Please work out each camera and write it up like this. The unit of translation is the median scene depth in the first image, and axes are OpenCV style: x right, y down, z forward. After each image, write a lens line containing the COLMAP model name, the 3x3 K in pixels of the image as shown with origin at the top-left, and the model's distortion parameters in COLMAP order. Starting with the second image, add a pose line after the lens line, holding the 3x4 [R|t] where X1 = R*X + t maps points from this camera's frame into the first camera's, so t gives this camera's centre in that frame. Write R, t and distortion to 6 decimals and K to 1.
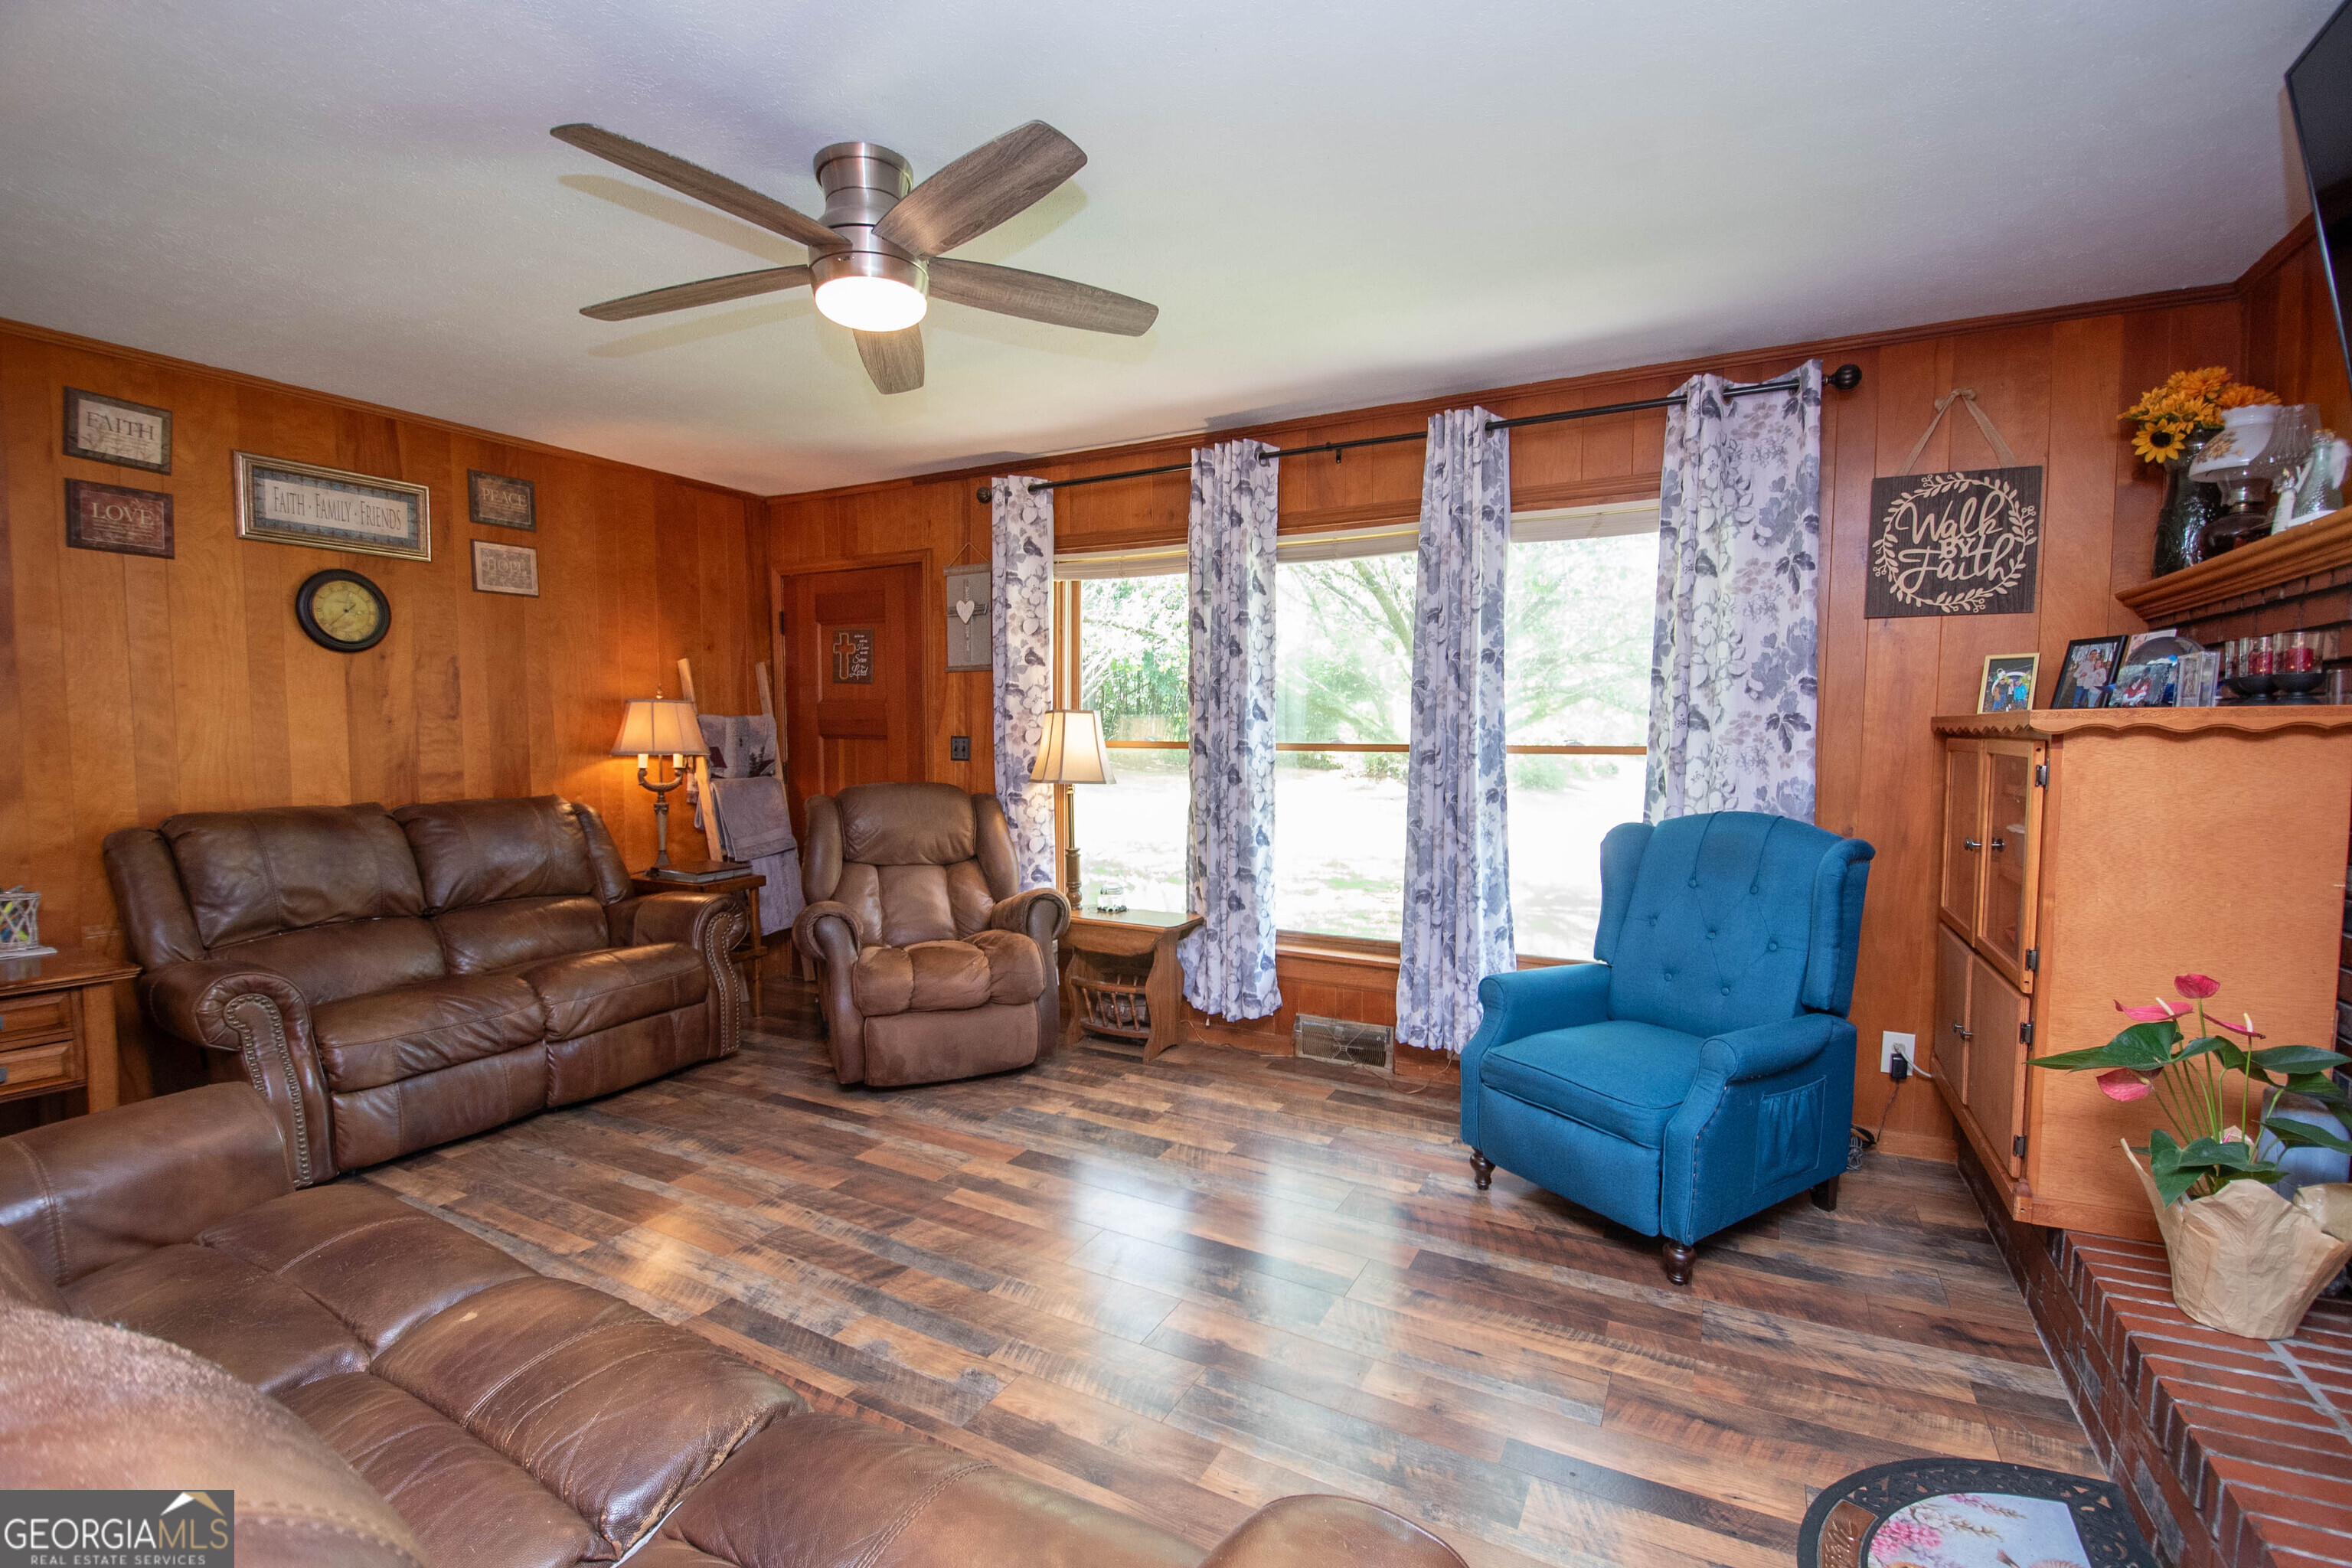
lens RADIAL K [[1039.6, 0, 1185.3], [0, 1039.6, 791.0], [0, 0, 1]] dist [-0.004816, -0.013275]
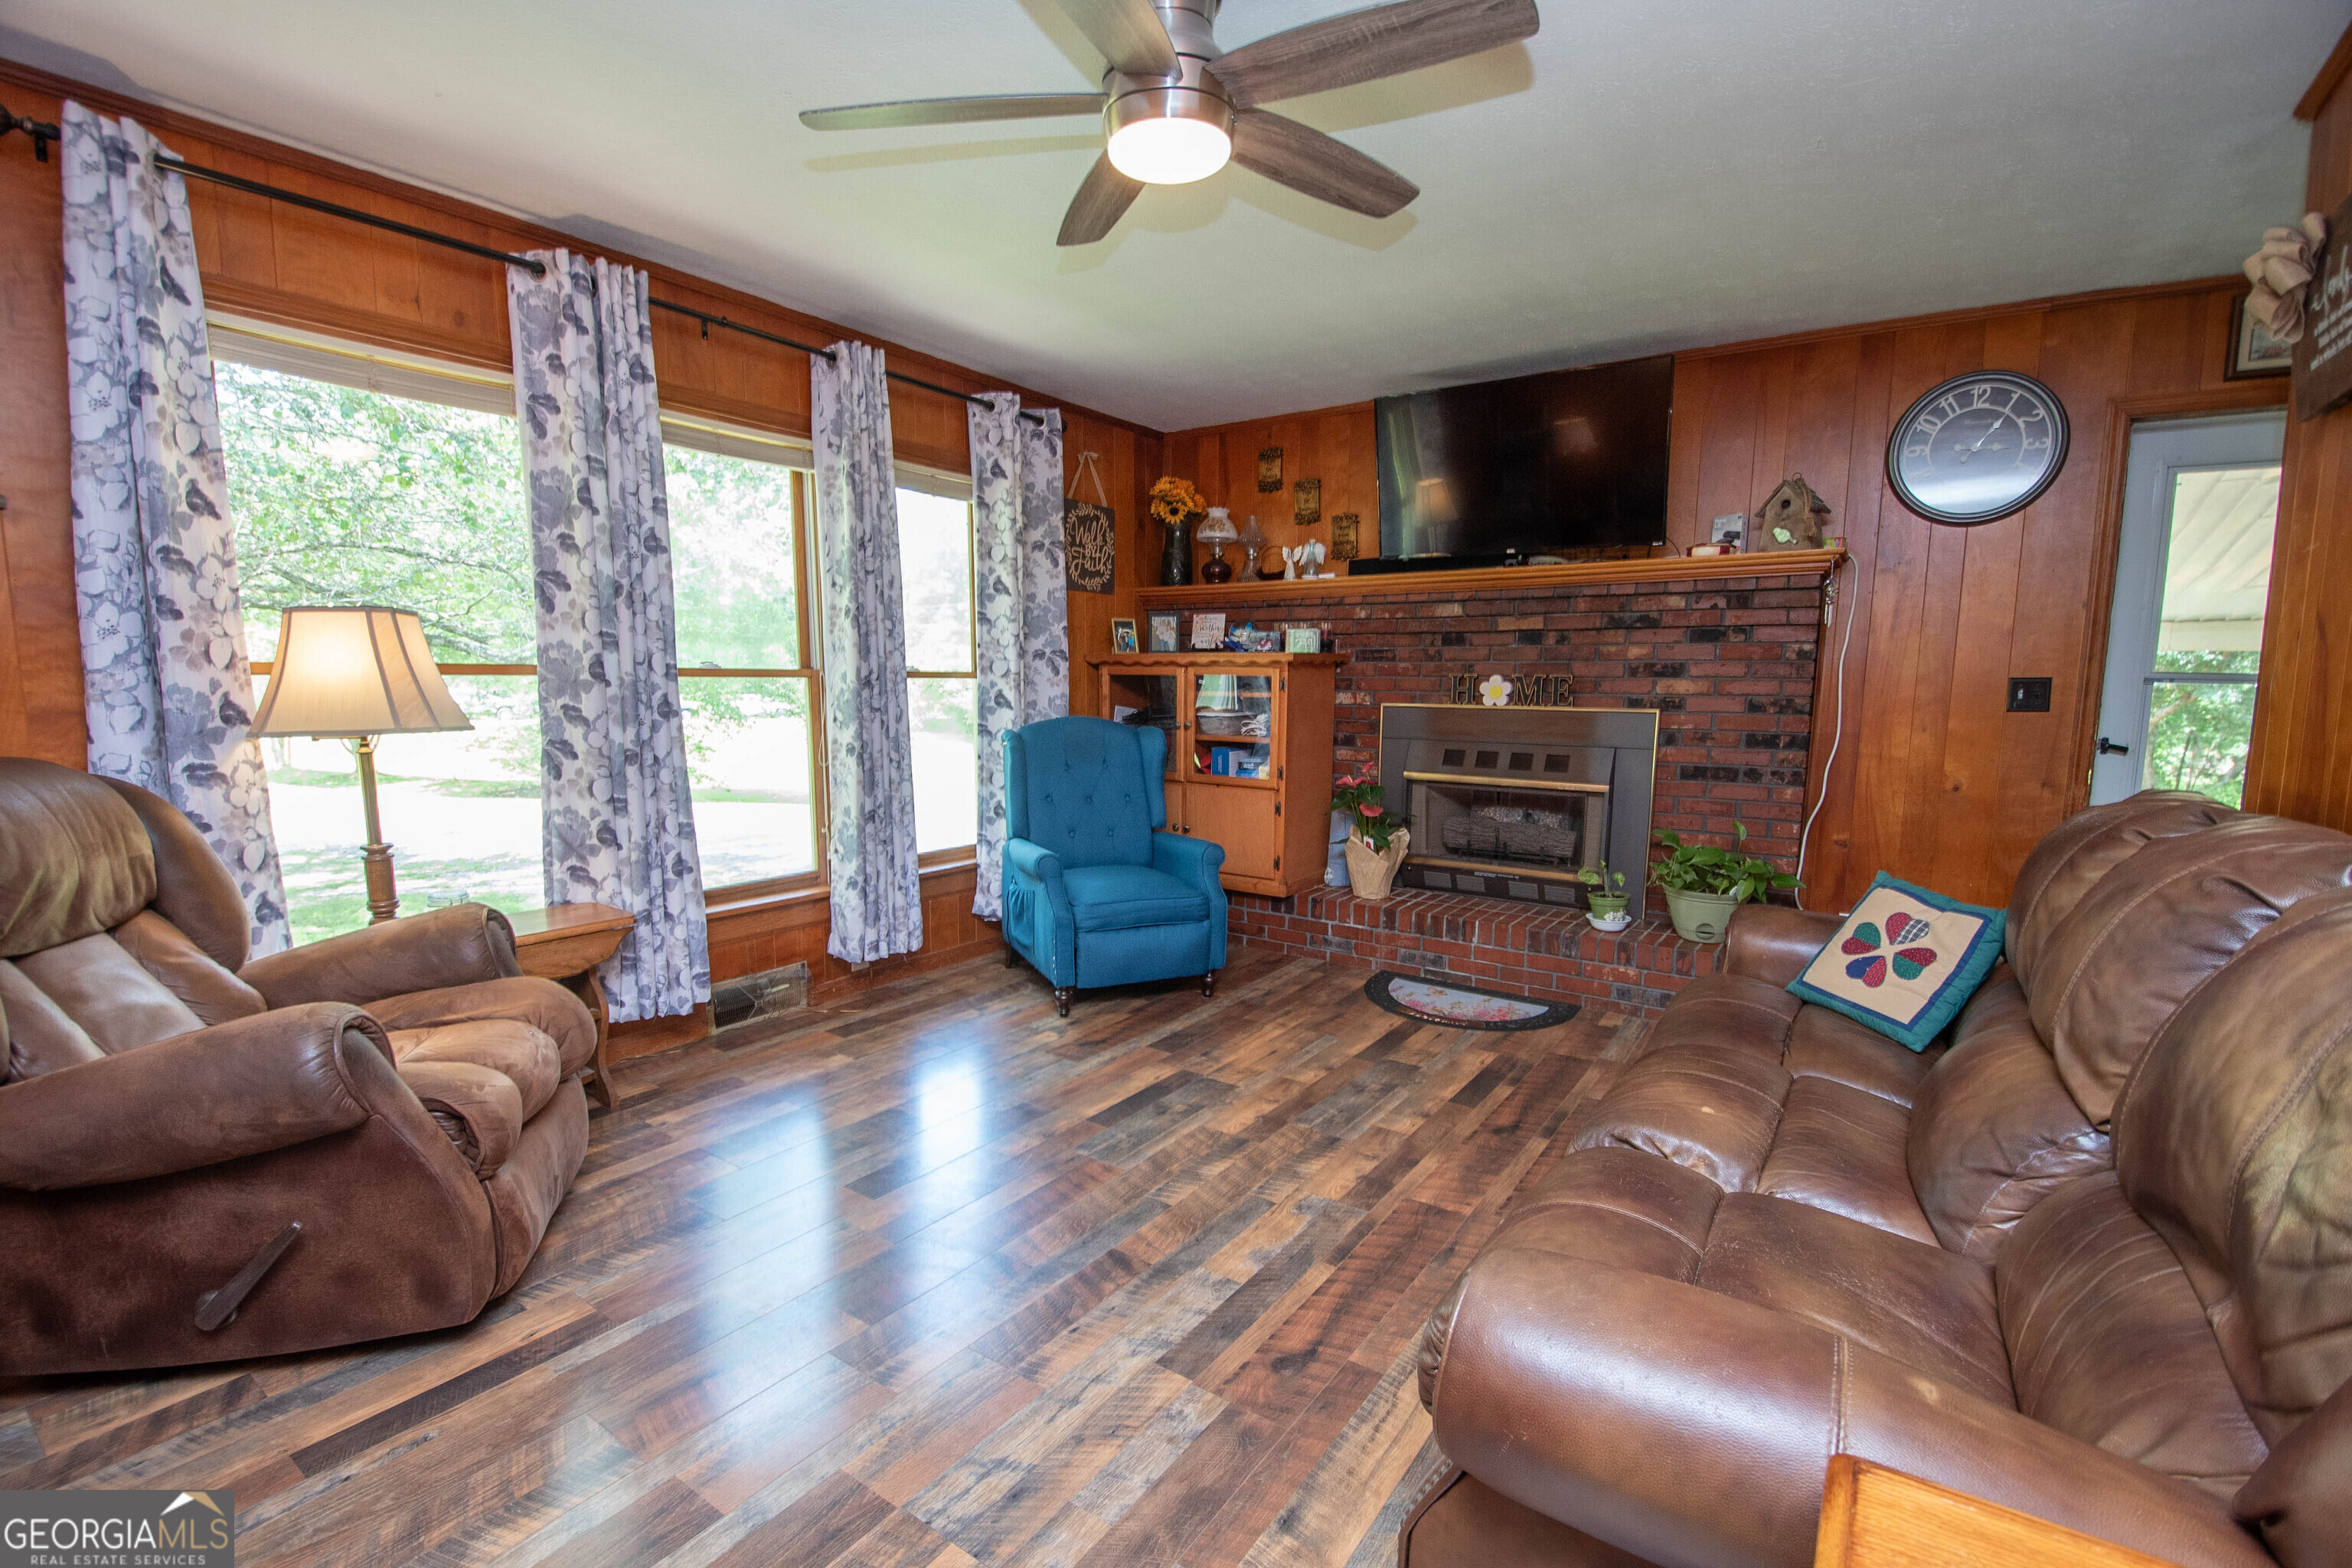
lens RADIAL K [[1039.6, 0, 1190.3], [0, 1039.6, 795.2], [0, 0, 1]] dist [-0.004816, -0.013275]
pose [[0.098693, -0.112471, 0.988742, -0.765597], [0.049273, 0.992926, 0.108029, -0.016297], [-0.993897, 0.038057, 0.103537, 0.573116]]
